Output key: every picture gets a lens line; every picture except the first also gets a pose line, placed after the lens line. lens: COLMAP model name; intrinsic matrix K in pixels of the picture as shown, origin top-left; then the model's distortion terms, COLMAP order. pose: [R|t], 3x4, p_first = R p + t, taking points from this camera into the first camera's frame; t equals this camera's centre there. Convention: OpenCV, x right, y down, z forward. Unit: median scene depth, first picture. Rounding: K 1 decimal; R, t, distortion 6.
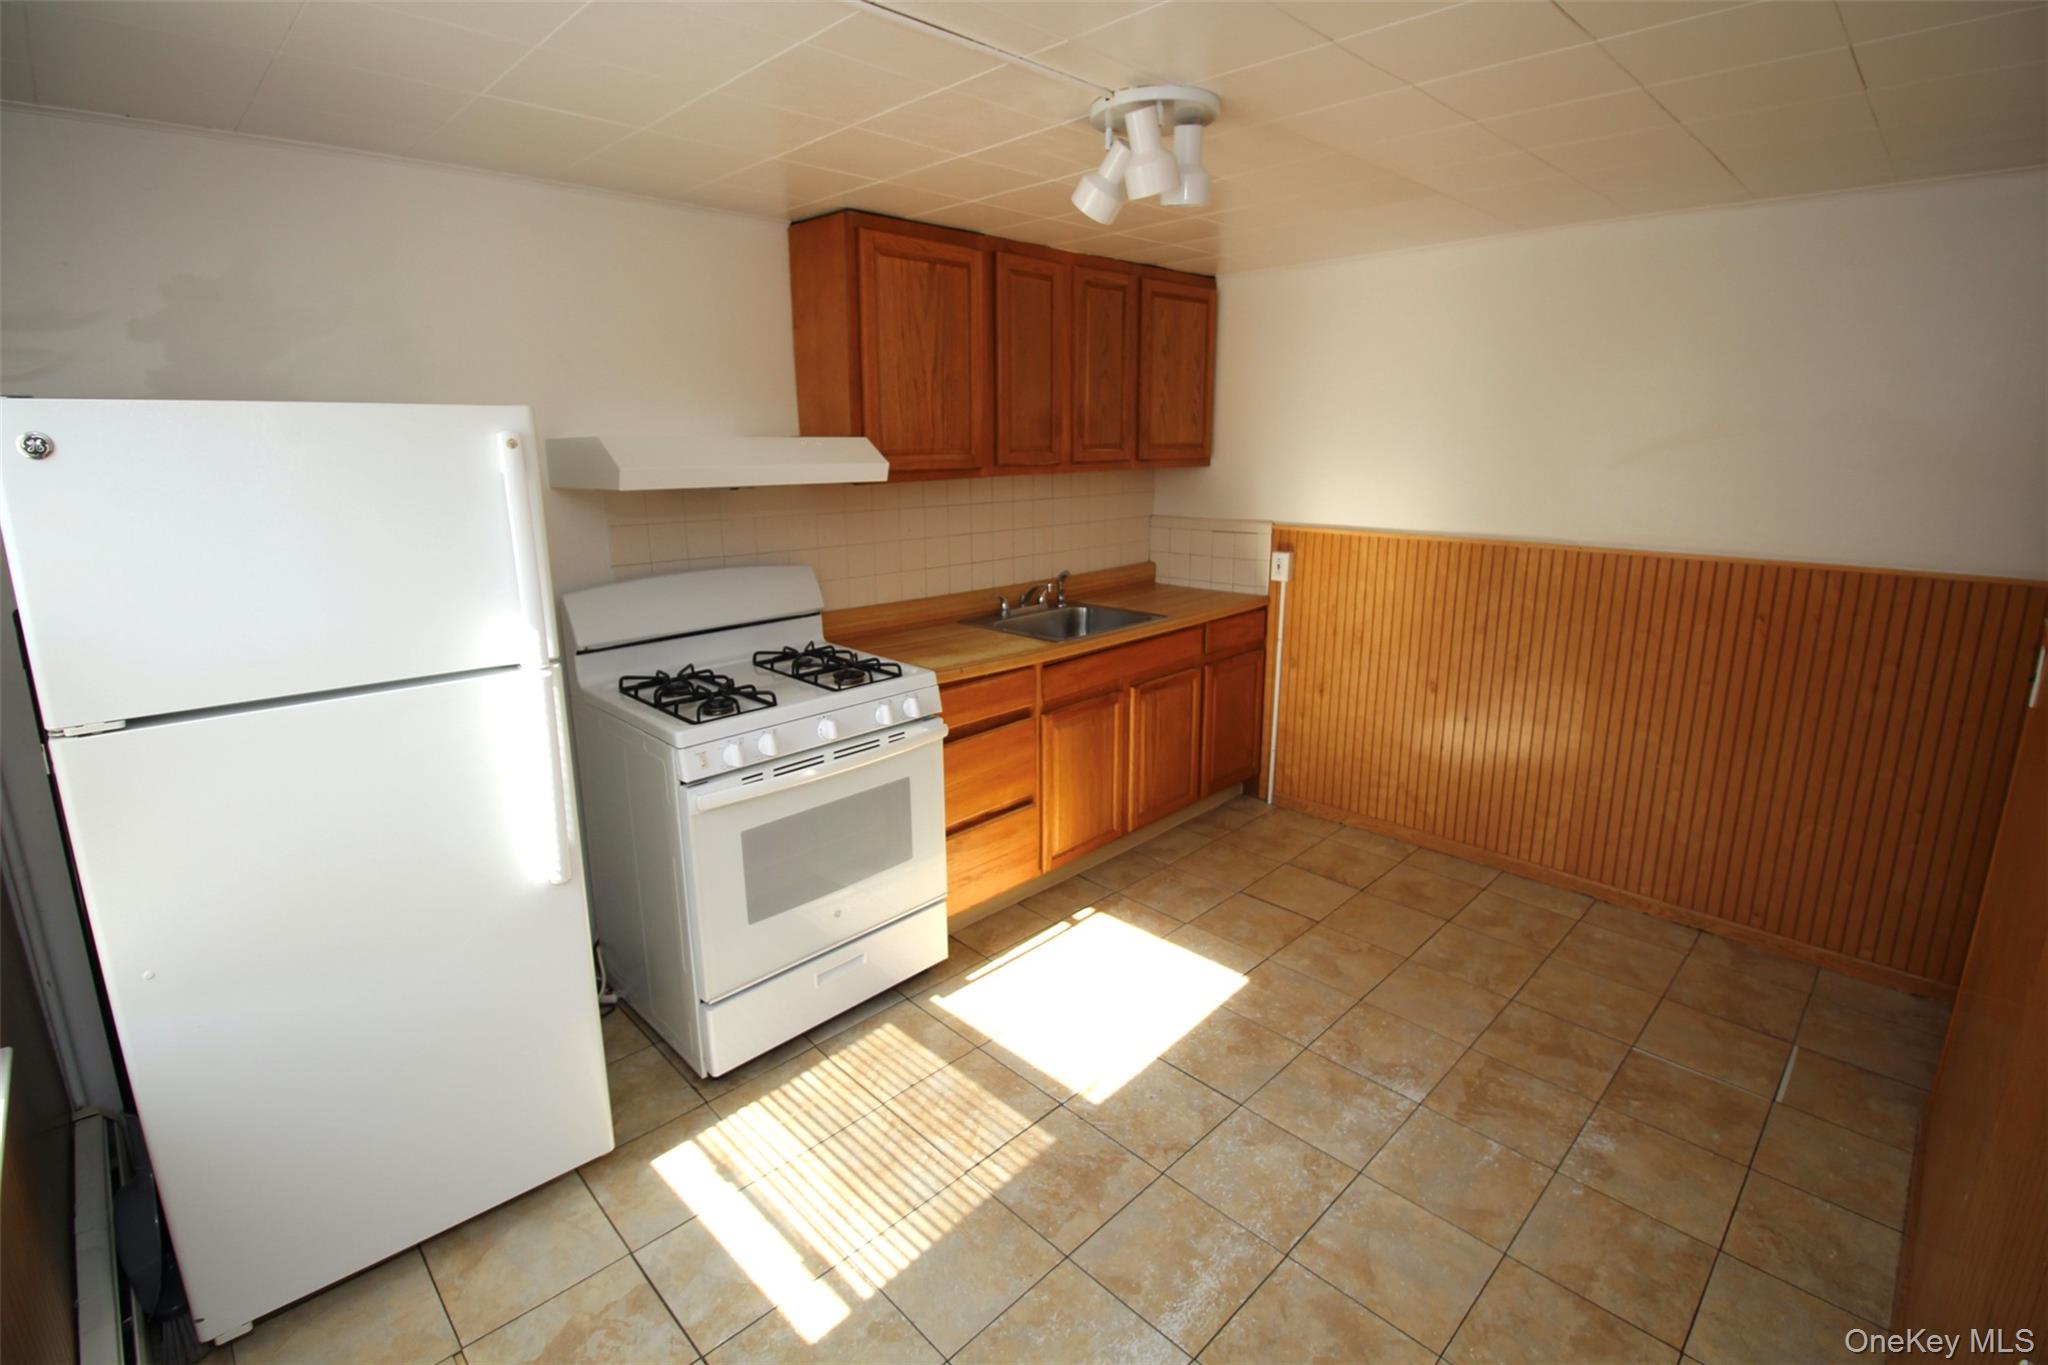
lens RADIAL K [[948.0, 0, 1031.9], [0, 948.0, 643.1], [0, 0, 1]] dist [0.001380, -0.021444]
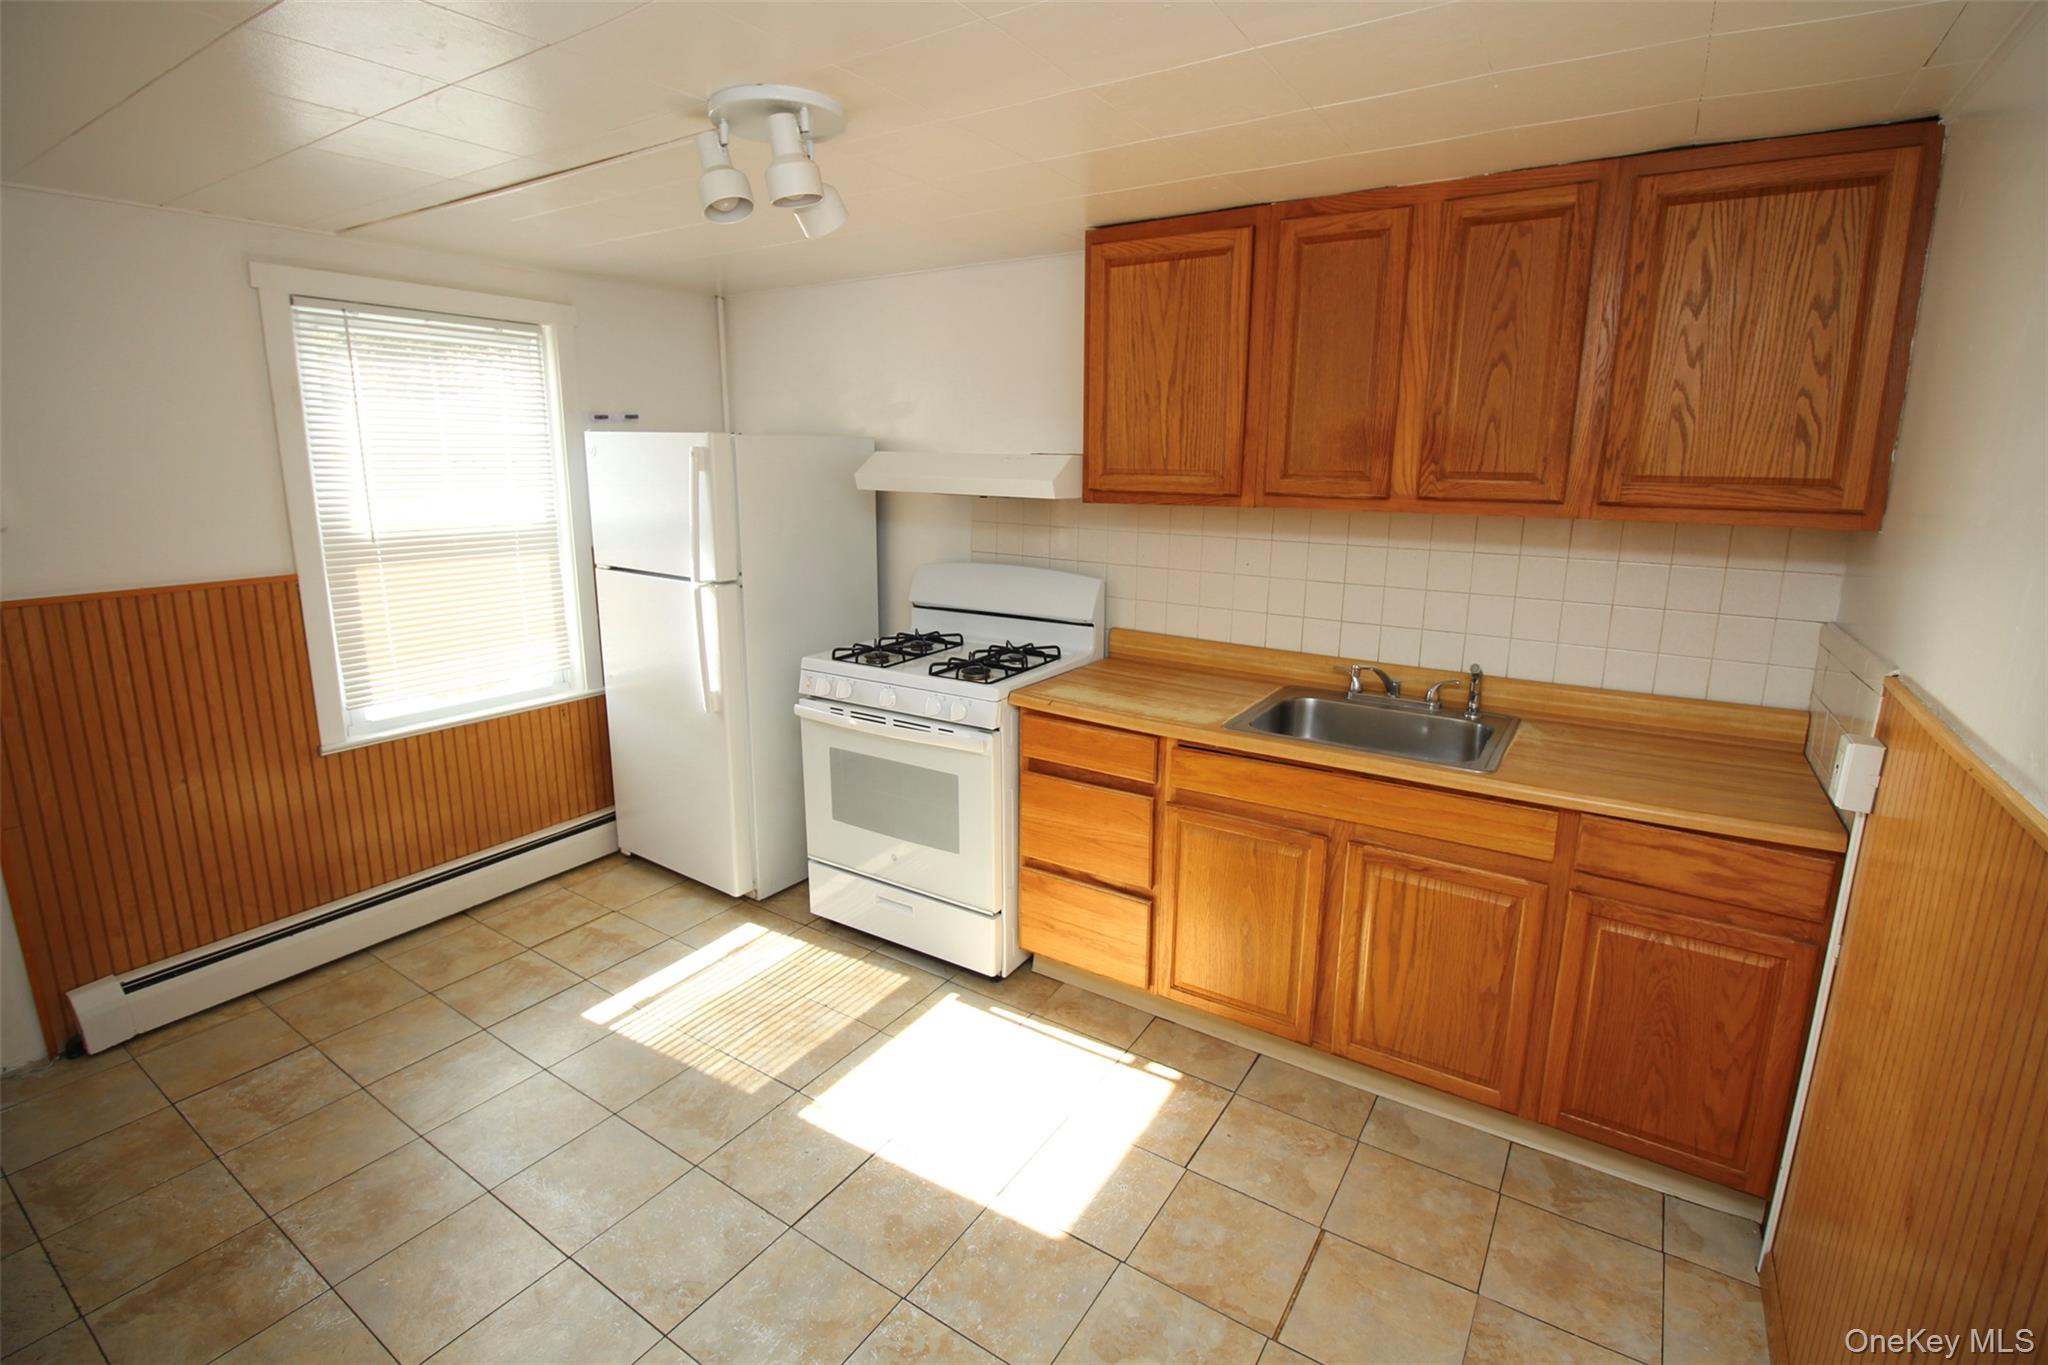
lens RADIAL K [[948.0, 0, 1031.9], [0, 948.0, 643.1], [0, 0, 1]] dist [0.001380, -0.021444]
pose [[0.203542, 0.198873, -0.958655, 0.766286], [-0.218183, 0.963744, 0.153604, -0.159414], [0.954446, 0.177897, 0.239553, 0.706908]]
